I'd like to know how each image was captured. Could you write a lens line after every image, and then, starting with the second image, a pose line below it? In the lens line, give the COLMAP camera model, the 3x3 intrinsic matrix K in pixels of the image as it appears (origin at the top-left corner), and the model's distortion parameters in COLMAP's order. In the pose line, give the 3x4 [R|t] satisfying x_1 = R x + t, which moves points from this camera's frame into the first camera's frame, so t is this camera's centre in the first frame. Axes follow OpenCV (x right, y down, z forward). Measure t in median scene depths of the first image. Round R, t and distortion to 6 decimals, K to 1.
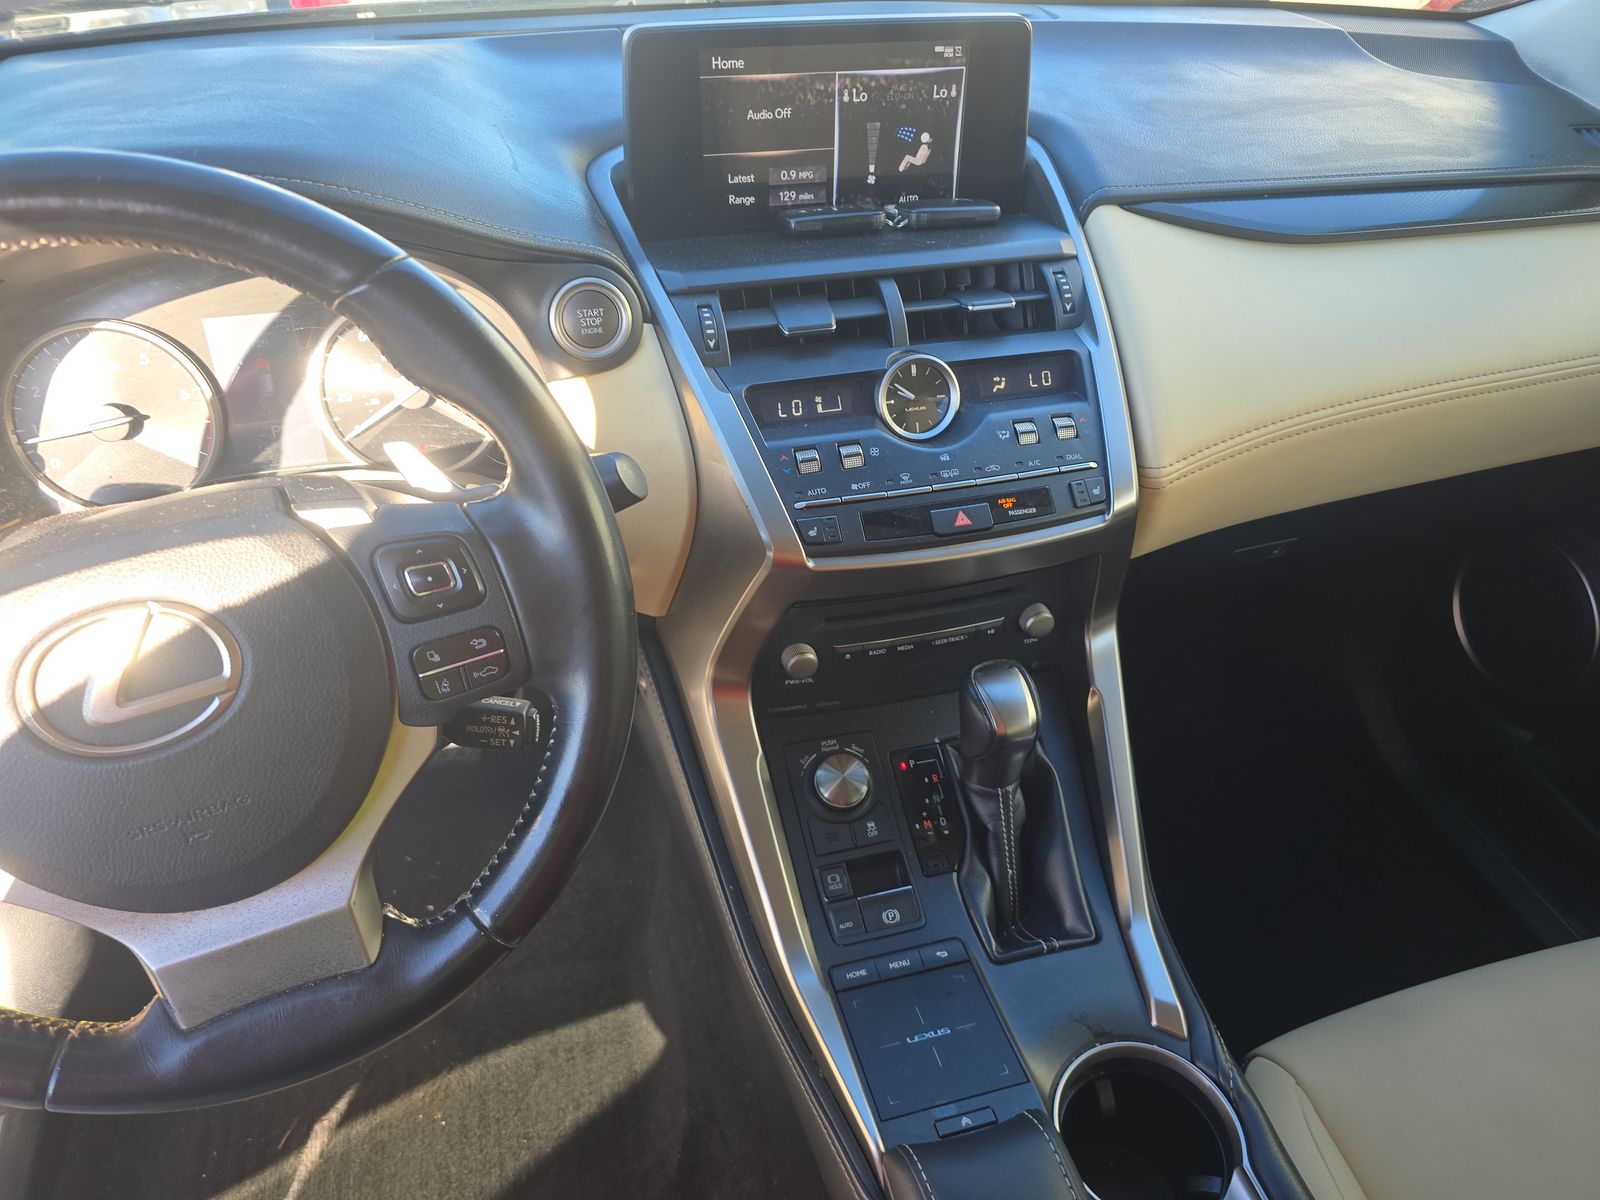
lens RADIAL K [[1086.9, 0, 797.1], [0, 1086.9, 595.4], [0, 0, 1]] dist [0.032255, -0.043100]
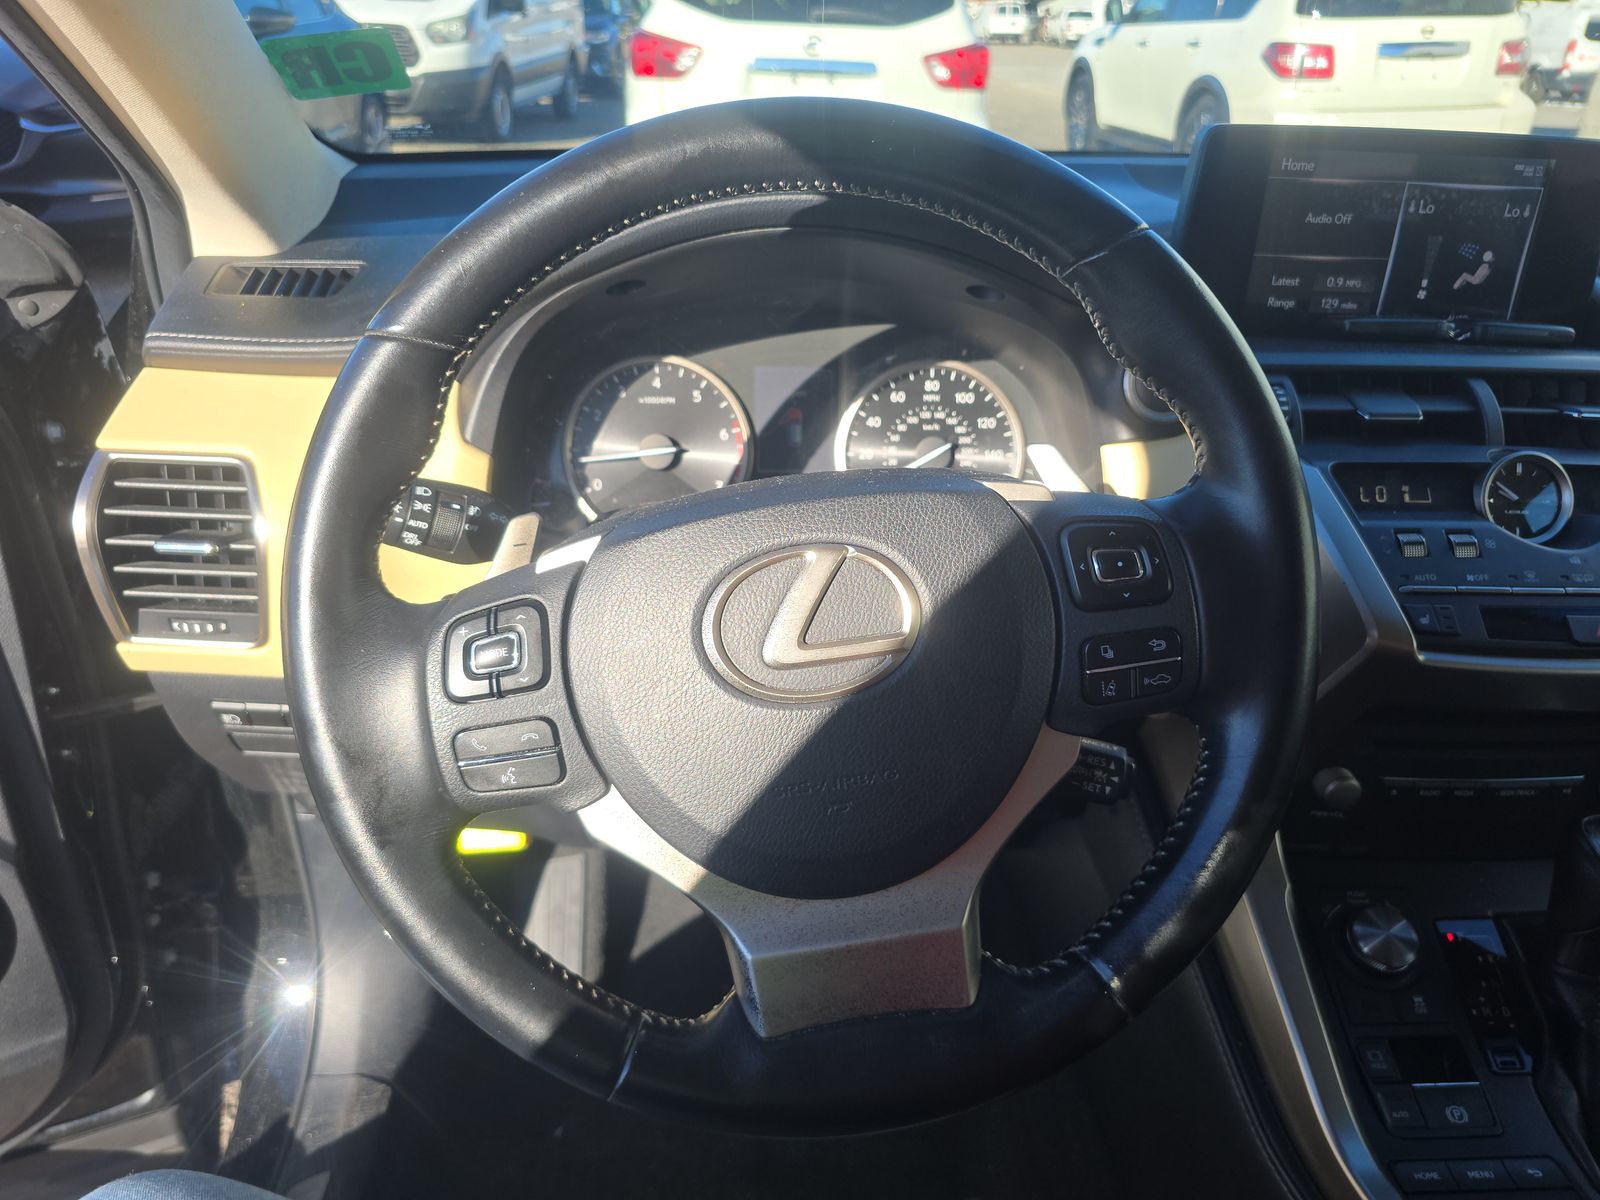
lens RADIAL K [[1086.9, 0, 748.6], [0, 1086.9, 613.6], [0, 0, 1]] dist [0.032255, -0.043100]
pose [[0.974601, 0.110552, -0.194758, -0.316899], [-0.147698, 0.971016, -0.187918, 0.167446], [0.168338, 0.211910, 0.962682, 0.056234]]
